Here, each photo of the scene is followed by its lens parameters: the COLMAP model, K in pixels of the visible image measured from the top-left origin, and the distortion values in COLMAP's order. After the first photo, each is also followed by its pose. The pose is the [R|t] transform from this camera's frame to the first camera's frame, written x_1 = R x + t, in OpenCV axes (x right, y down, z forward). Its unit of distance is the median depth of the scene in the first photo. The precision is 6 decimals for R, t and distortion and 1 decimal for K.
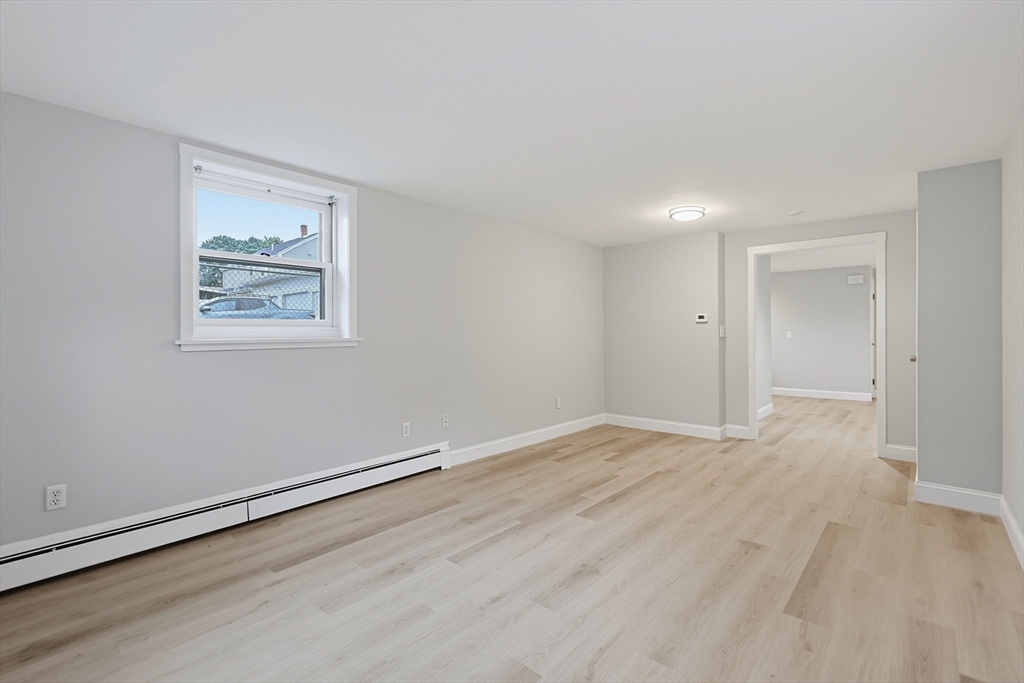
lens RADIAL K [[465.1, 0, 514.7], [0, 465.1, 343.3], [0, 0, 1]] dist [0.000379, 0.000226]
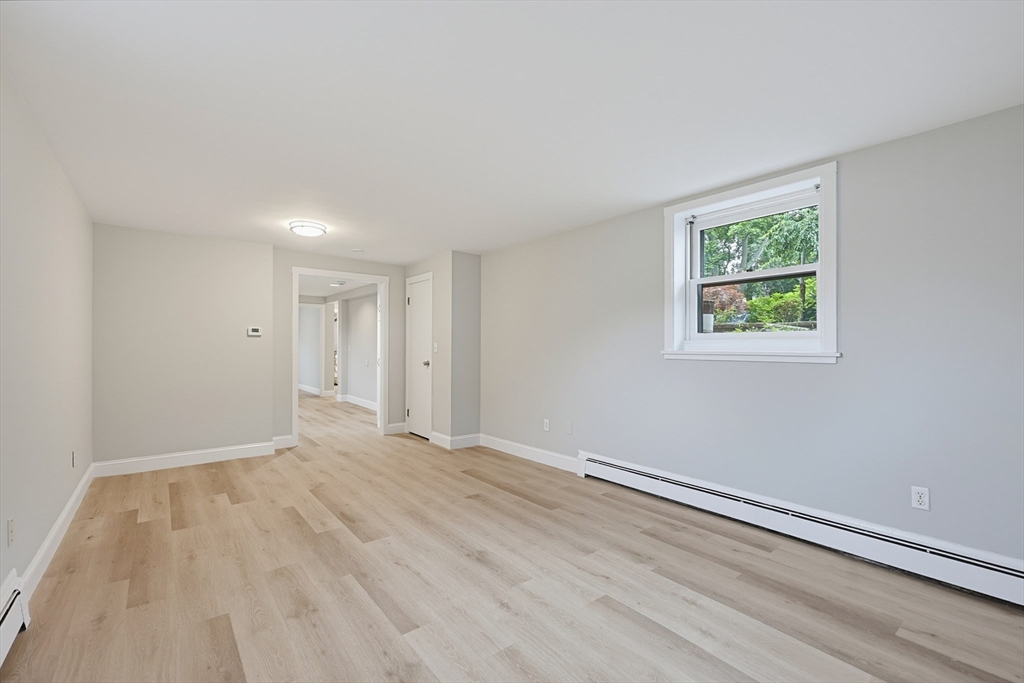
lens RADIAL K [[441.5, 0, 513.6], [0, 441.5, 338.3], [0, 0, 1]] dist [0.000770, 0.001200]
pose [[0.184712, 0.018027, 0.982627, -0.635300], [0.020726, 0.999538, -0.022234, -0.013935], [-0.982574, 0.024473, 0.184253, 0.489671]]
